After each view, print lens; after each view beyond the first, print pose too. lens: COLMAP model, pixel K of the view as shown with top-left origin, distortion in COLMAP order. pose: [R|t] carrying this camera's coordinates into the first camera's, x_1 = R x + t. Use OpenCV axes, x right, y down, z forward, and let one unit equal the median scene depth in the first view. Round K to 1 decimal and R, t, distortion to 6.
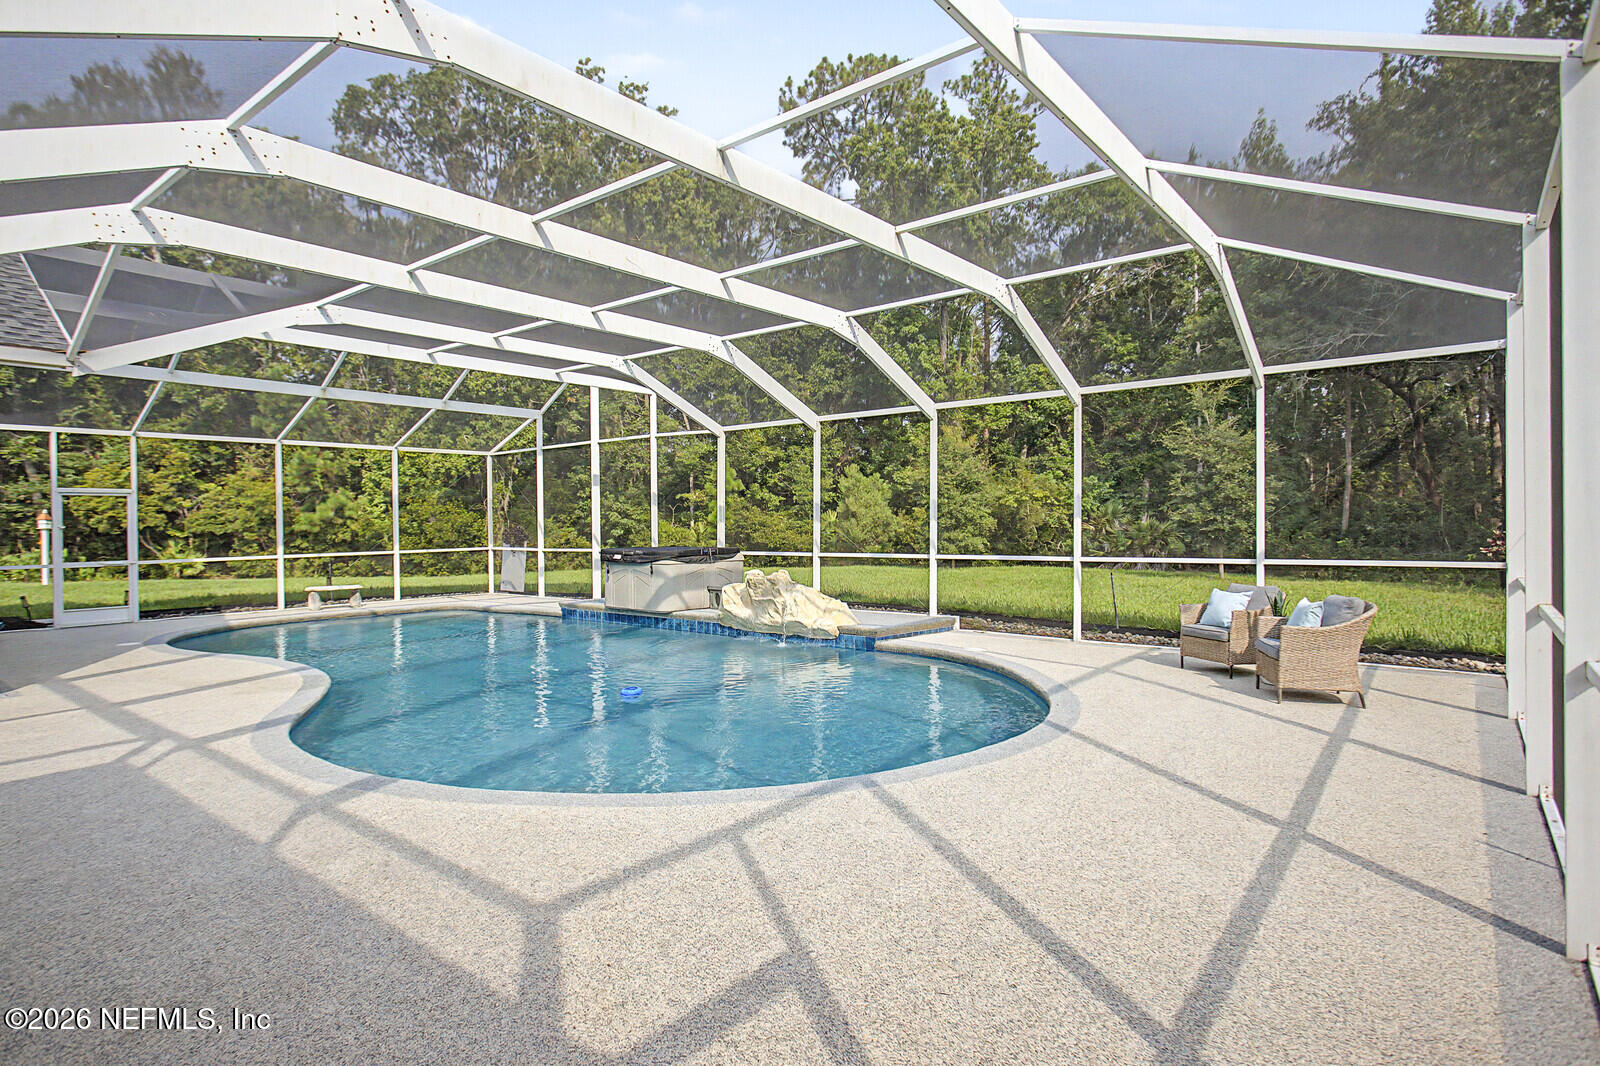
lens RADIAL K [[850.7, 0, 795.9], [0, 850.7, 529.2], [0, 0, 1]] dist [-0.004958, -0.001014]
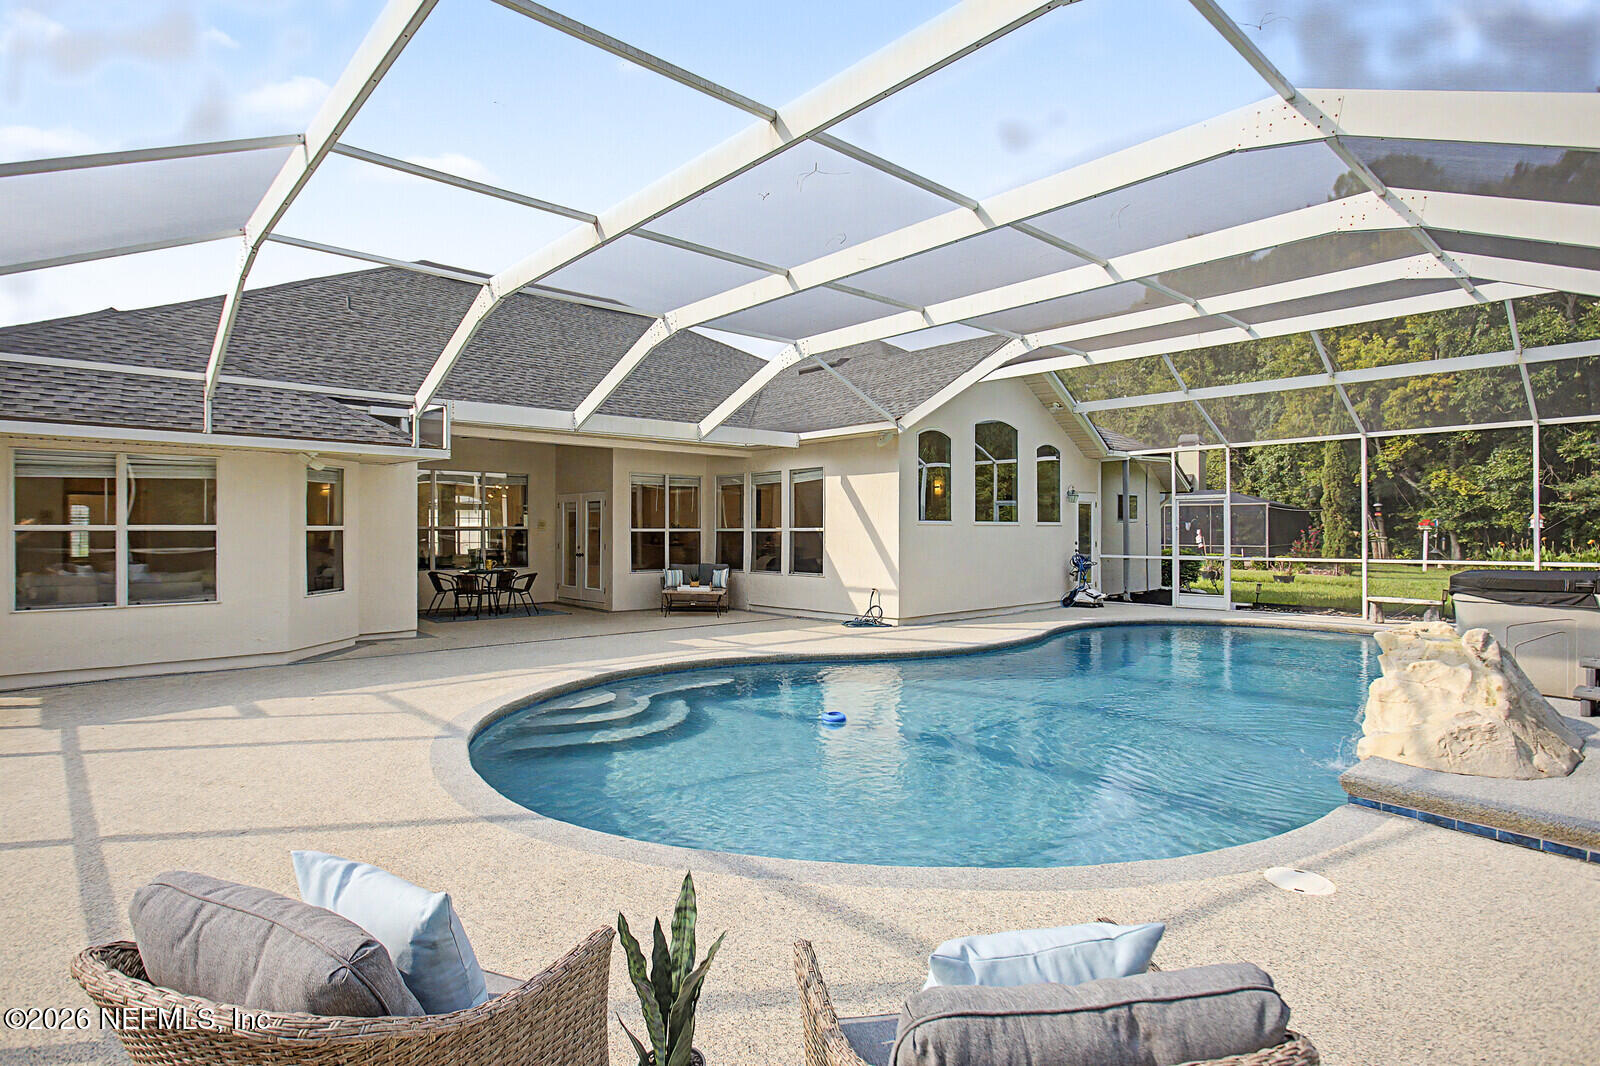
lens RADIAL K [[850.7, 0, 800.5], [0, 850.7, 534.7], [0, 0, 1]] dist [-0.004958, -0.001014]
pose [[-0.164988, 0.012427, -0.986217, 1.107638], [-0.000114, 0.999920, 0.012618, -0.018741], [0.986296, 0.002194, -0.164973, 1.545255]]
